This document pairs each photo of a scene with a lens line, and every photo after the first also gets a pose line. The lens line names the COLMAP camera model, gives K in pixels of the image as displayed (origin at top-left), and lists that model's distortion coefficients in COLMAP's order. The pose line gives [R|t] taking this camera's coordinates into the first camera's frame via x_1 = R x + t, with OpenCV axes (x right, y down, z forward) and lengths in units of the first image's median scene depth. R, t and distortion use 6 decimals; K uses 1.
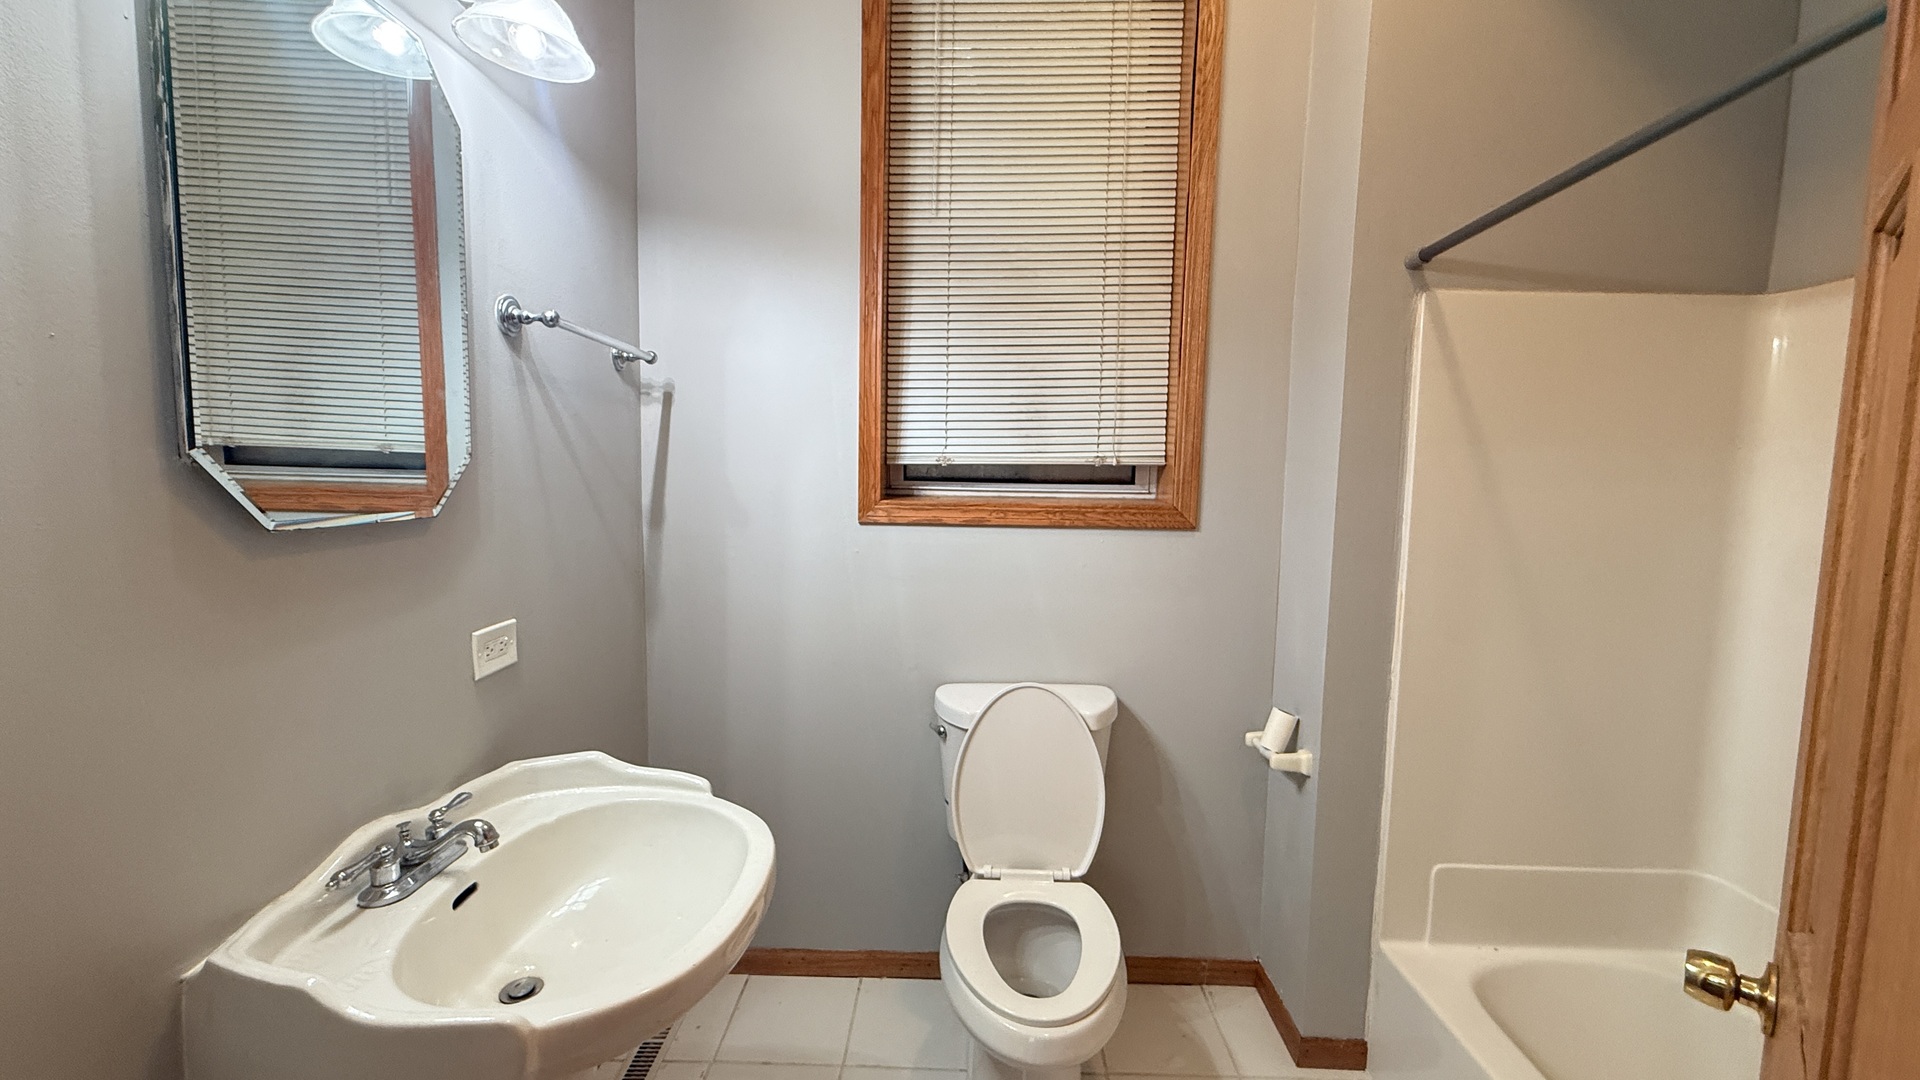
lens RADIAL K [[764.5, 0, 956.4], [0, 764.5, 545.5], [0, 0, 1]] dist [-0.001241, -0.000090]
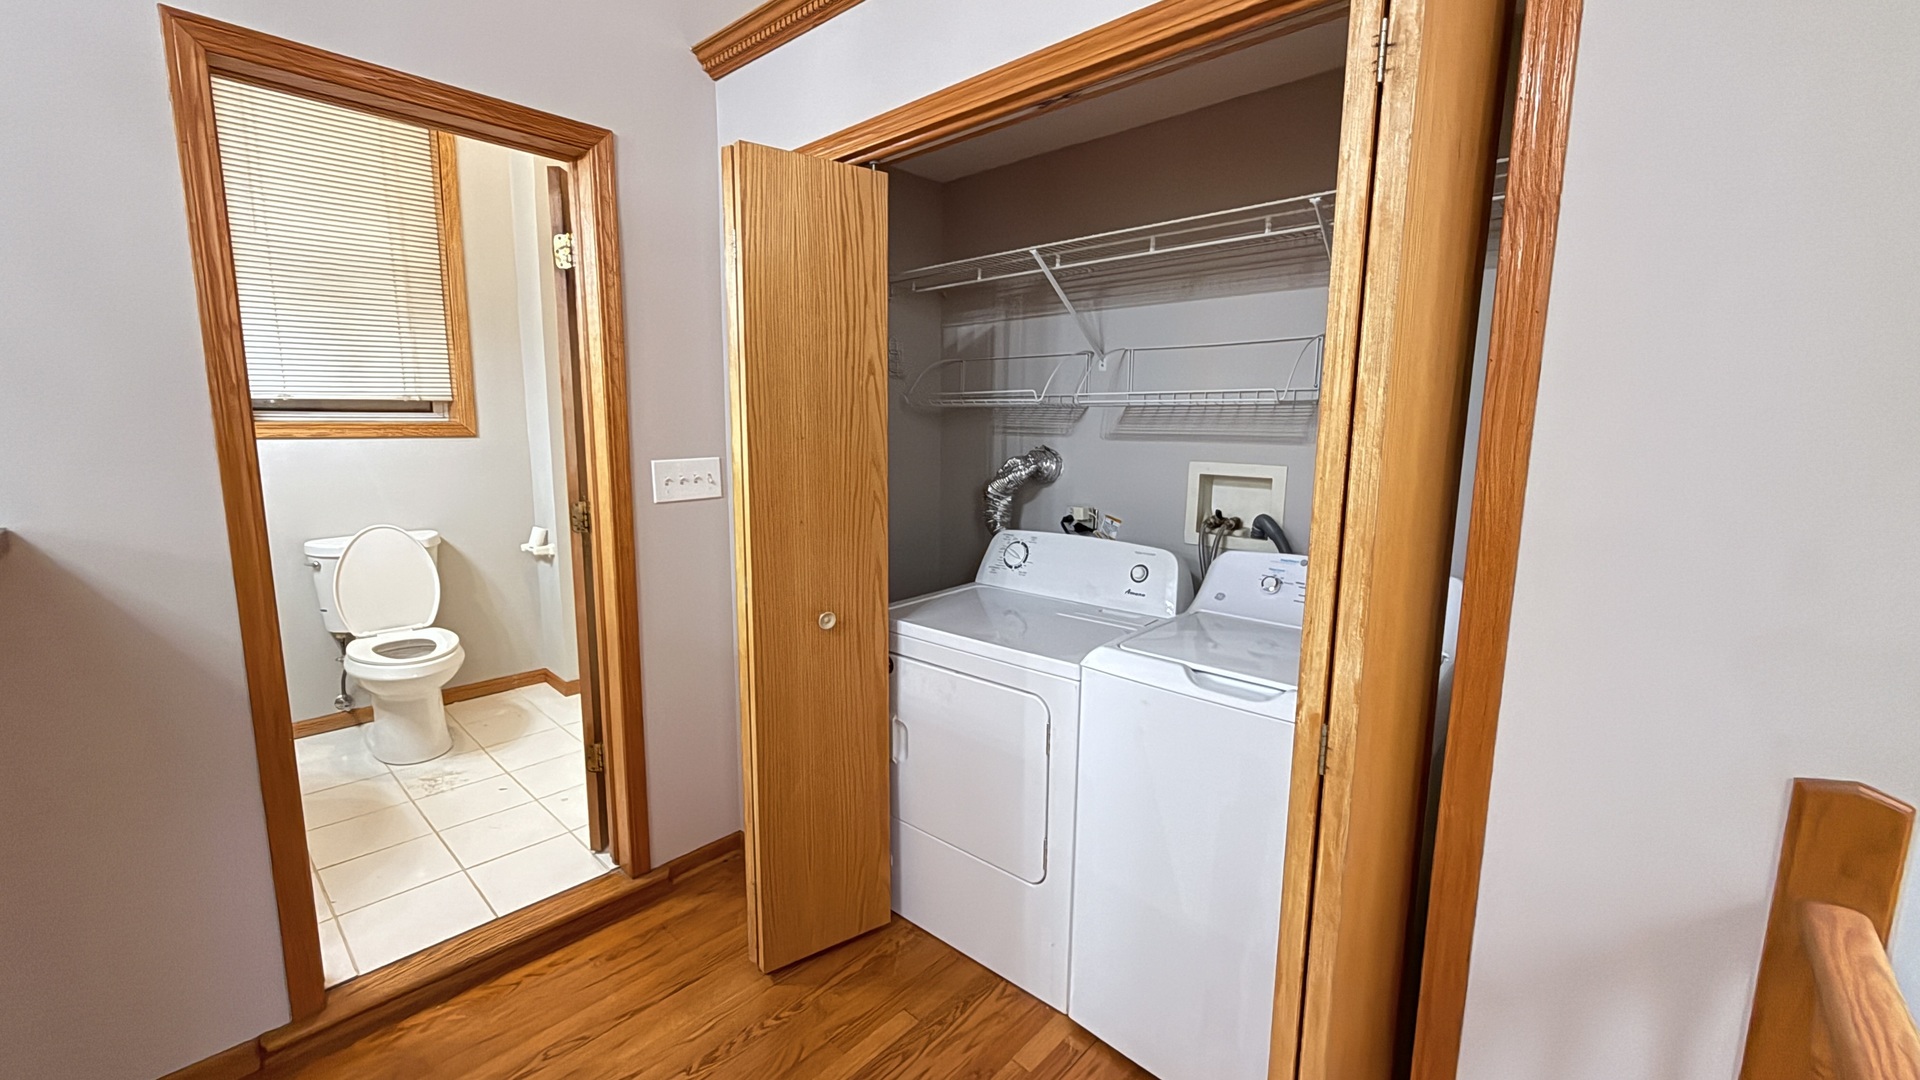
lens RADIAL K [[764.5, 0, 952.7], [0, 764.5, 536.5], [0, 0, 1]] dist [-0.001241, -0.000090]
pose [[0.671449, -0.120135, 0.731248, -0.278362], [0.073918, 0.992708, 0.095216, 0.123602], [-0.737355, -0.009880, 0.675433, -1.045177]]
